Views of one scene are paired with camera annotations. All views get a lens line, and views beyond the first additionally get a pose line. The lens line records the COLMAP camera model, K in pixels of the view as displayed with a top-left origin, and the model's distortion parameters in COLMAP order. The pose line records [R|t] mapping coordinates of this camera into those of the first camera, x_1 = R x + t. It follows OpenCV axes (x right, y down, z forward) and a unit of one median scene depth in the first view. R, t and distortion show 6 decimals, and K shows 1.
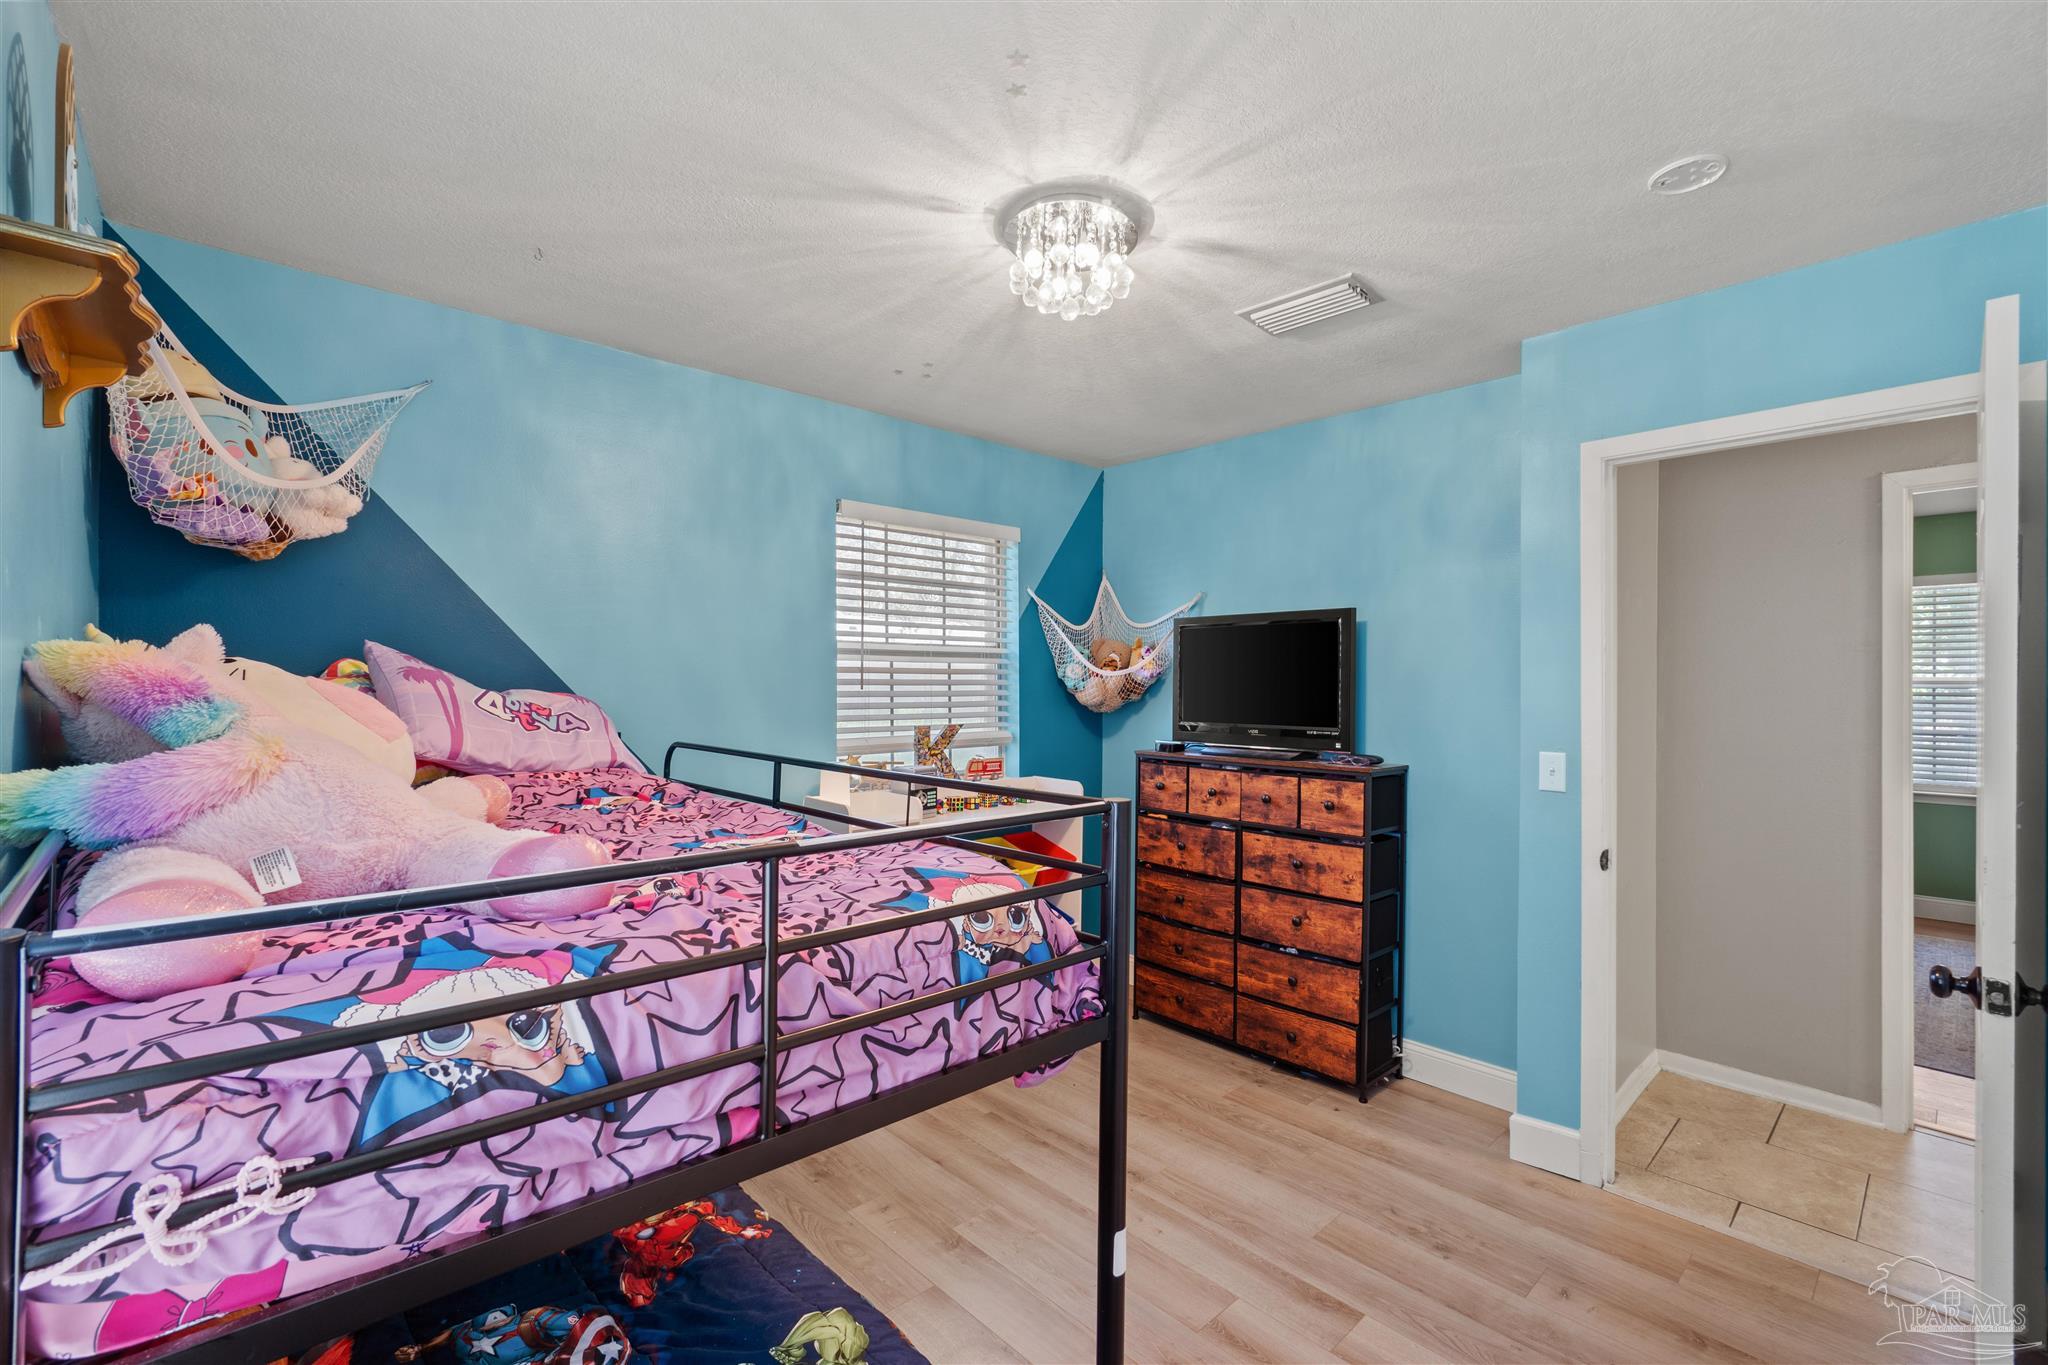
lens RADIAL K [[898.5, 0, 1023.8], [0, 898.5, 675.4], [0, 0, 1]] dist [-0.000175, -0.000088]
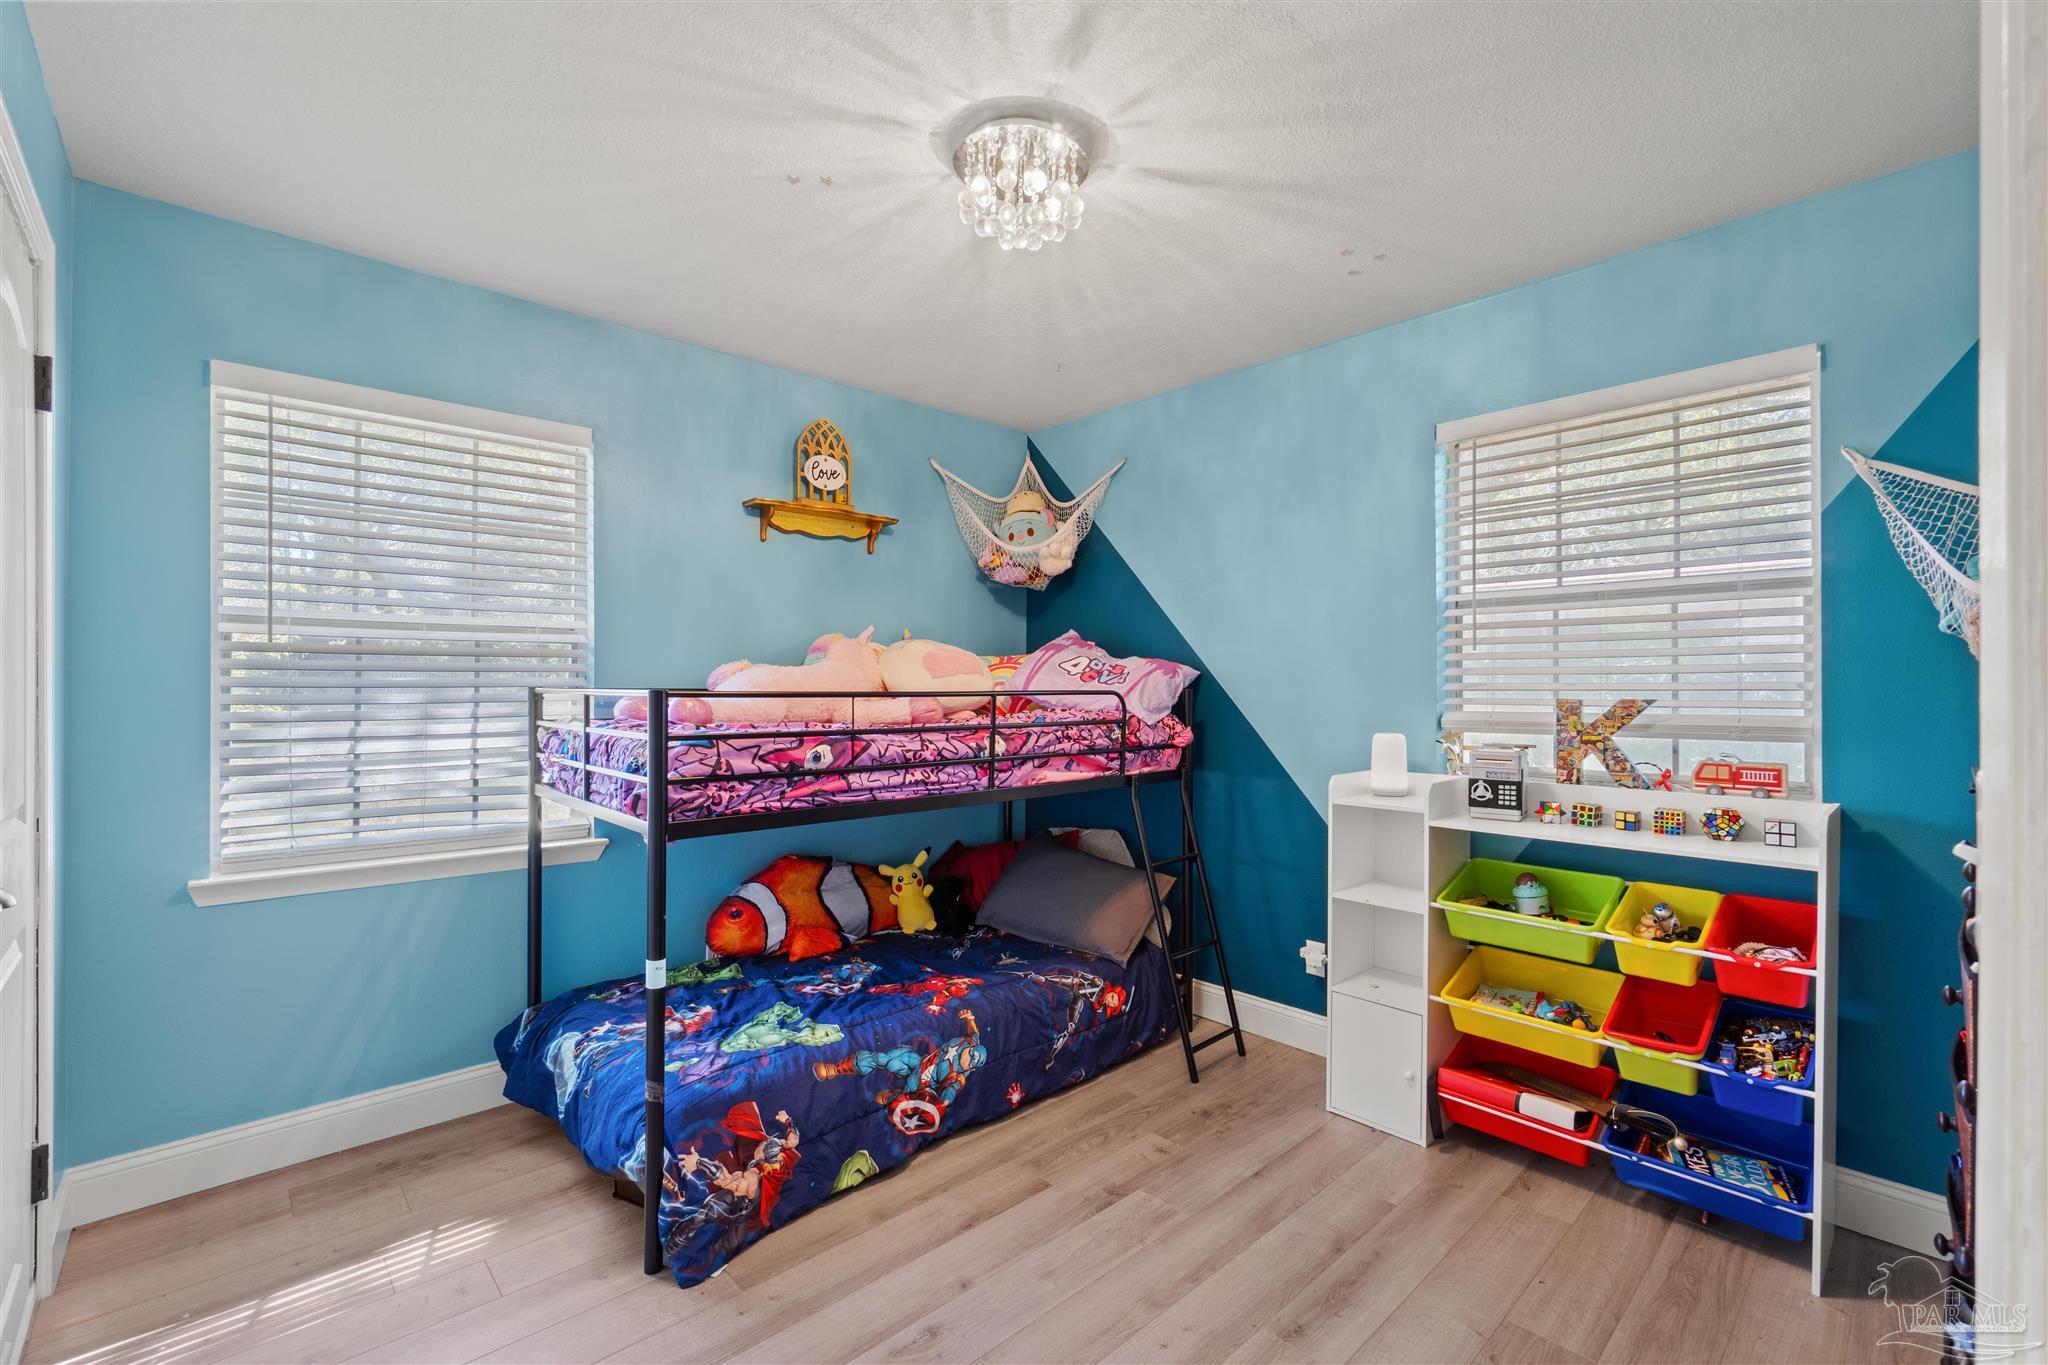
lens RADIAL K [[880.9, 0, 1024.0], [0, 880.9, 682.5], [0, 0, 1]] dist [0.000621, 0.000034]
pose [[-0.003538, -0.018138, -0.999829, 0.755368], [0.001179, 0.999835, -0.018143, 0.072546], [0.999993, -0.001243, -0.003516, 0.755274]]
